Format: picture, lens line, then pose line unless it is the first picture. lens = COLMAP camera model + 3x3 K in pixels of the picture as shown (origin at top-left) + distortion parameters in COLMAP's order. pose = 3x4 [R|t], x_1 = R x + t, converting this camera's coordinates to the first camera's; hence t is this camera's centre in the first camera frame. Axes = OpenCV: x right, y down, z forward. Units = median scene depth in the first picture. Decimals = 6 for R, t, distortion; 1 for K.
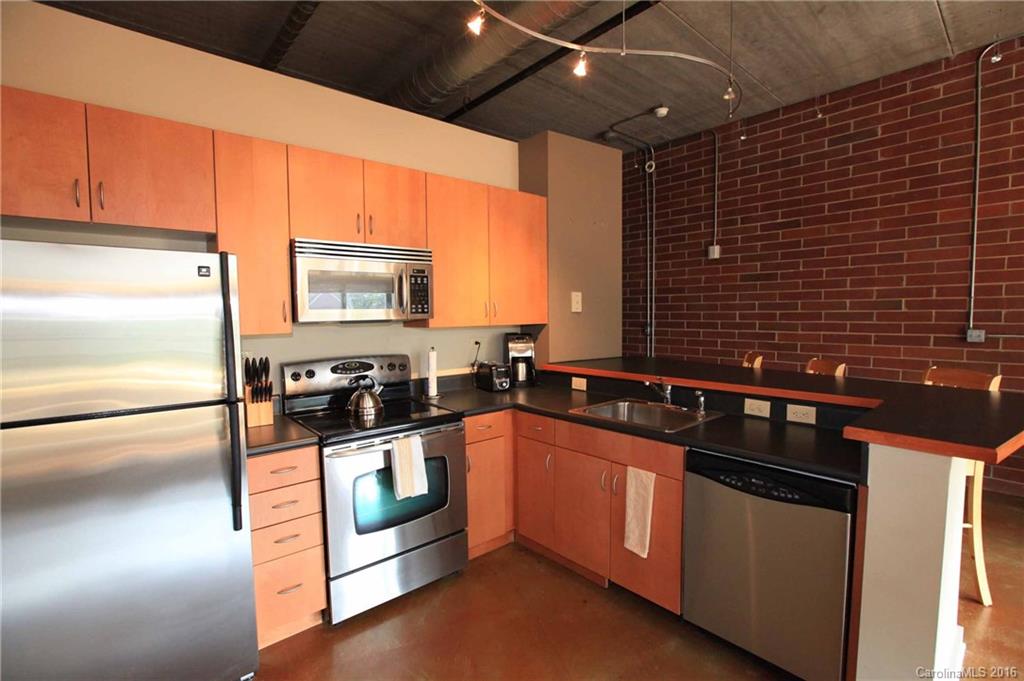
lens RADIAL K [[482.7, 0, 512.5], [0, 482.7, 335.9], [0, 0, 1]] dist [-0.001431, 0.000712]
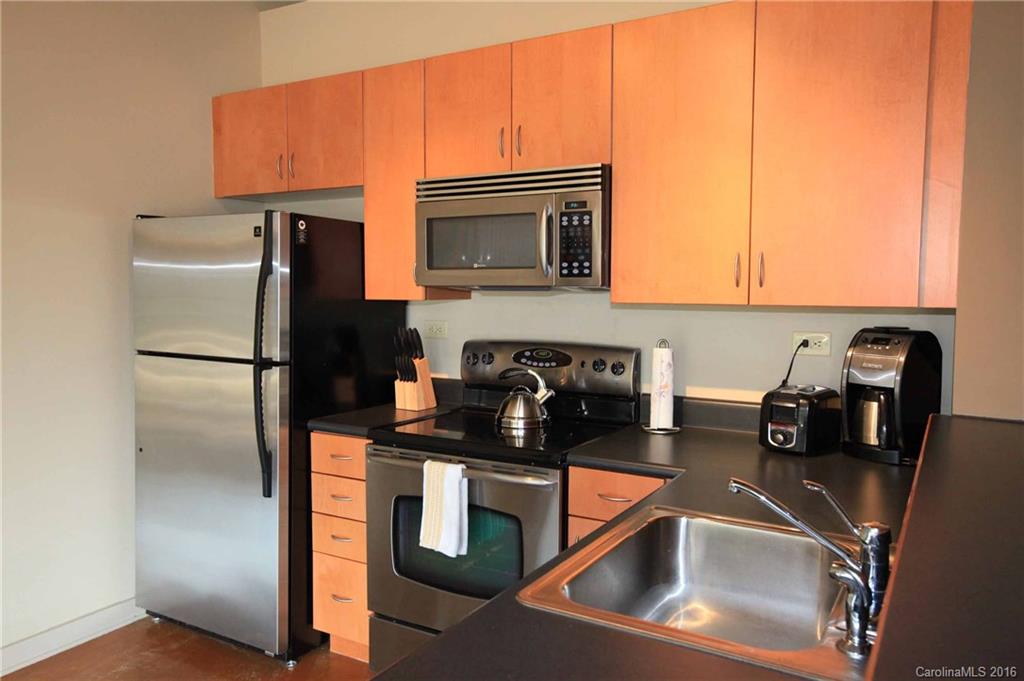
lens RADIAL K [[774.4, 0, 512.0], [0, 774.4, 345.4], [0, 0, 1]] dist [-0.002627, 0.031567]
pose [[0.323260, 0.085218, -0.942465, 0.678826], [-0.054945, 0.995947, 0.071208, -0.026256], [0.944714, 0.028765, 0.326632, 0.620887]]
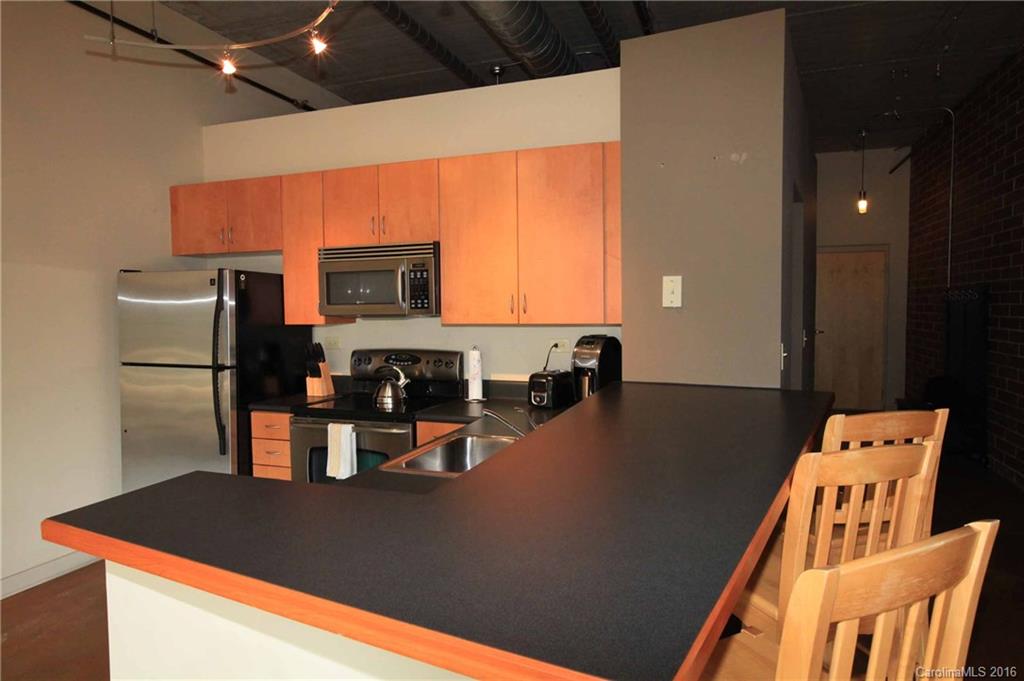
lens RADIAL K [[658.2, 0, 506.4], [0, 658.2, 342.7], [0, 0, 1]] dist [-0.008885, 0.007019]
pose [[0.477036, 0.055949, -0.877101, 1.056517], [-0.037928, 0.998353, 0.043055, -0.041866], [0.878065, 0.012728, 0.478372, 0.519854]]
